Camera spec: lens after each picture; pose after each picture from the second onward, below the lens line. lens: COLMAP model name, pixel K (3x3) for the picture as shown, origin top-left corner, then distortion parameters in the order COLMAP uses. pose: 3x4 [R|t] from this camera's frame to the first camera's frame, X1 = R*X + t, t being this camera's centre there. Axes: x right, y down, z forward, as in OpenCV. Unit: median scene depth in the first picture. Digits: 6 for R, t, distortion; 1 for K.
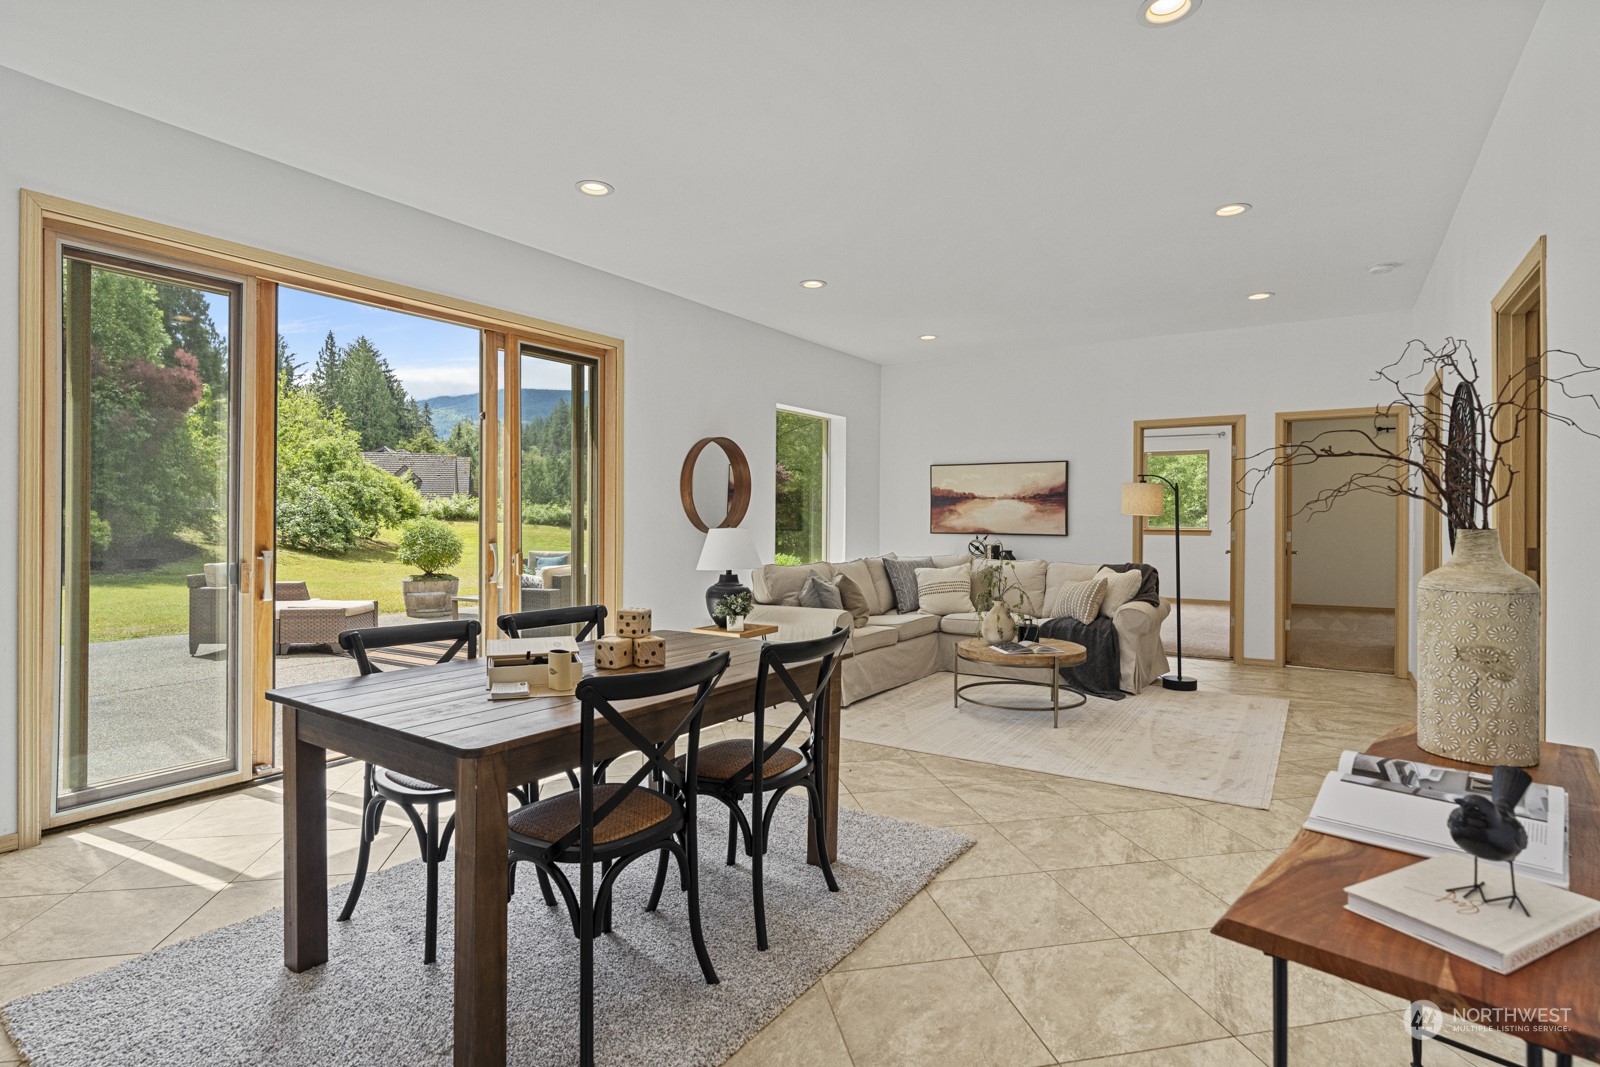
lens RADIAL K [[809.2, 0, 802.3], [0, 809.2, 512.3], [0, 0, 1]] dist [0.000031, 0.001180]
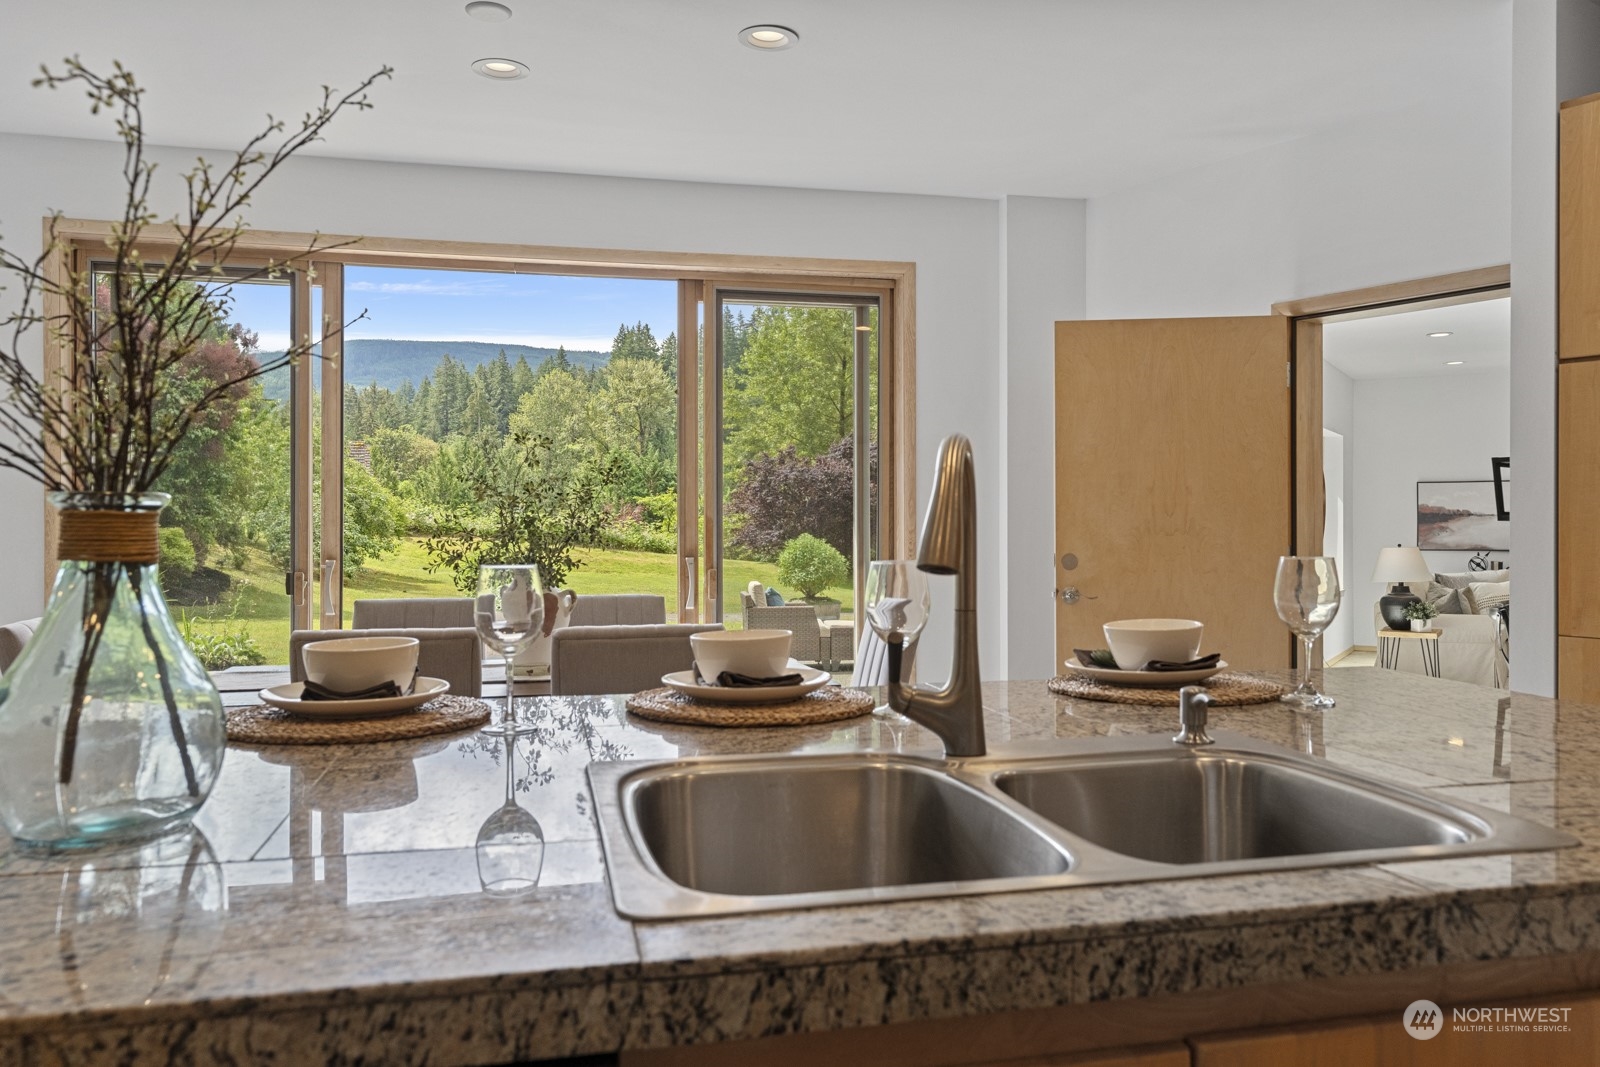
lens RADIAL K [[1195.1, 0, 802.1], [0, 1195.1, 529.1], [0, 0, 1]] dist [0.002999, 0.001704]
pose [[0.999762, -0.004708, 0.021290, -0.751216], [0.004546, 0.999960, 0.007658, -0.017950], [-0.021325, -0.007560, 0.999744, -0.553082]]
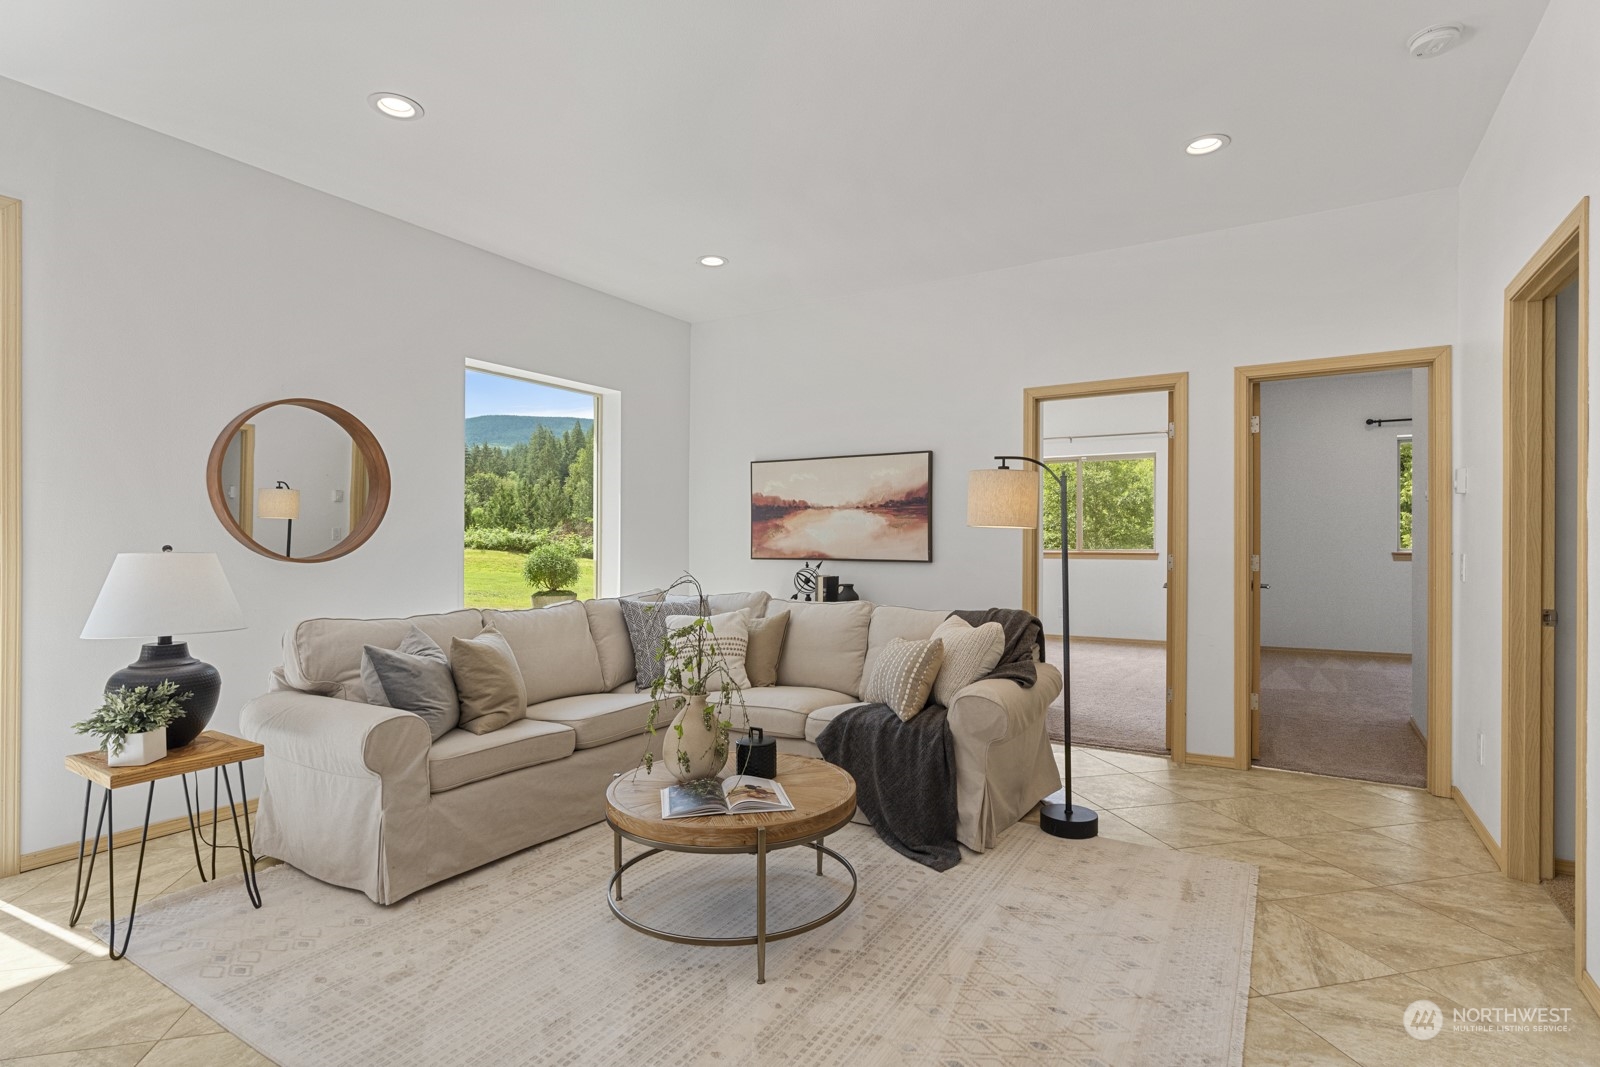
lens RADIAL K [[790.2, 0, 800.6], [0, 790.2, 538.3], [0, 0, 1]] dist [-0.000728, -0.000016]
pose [[0.999775, -0.003100, 0.020986, 0.220470], [0.003060, 0.999993, 0.001962, 0.008023], [-0.020992, -0.001897, 0.999778, 0.370059]]
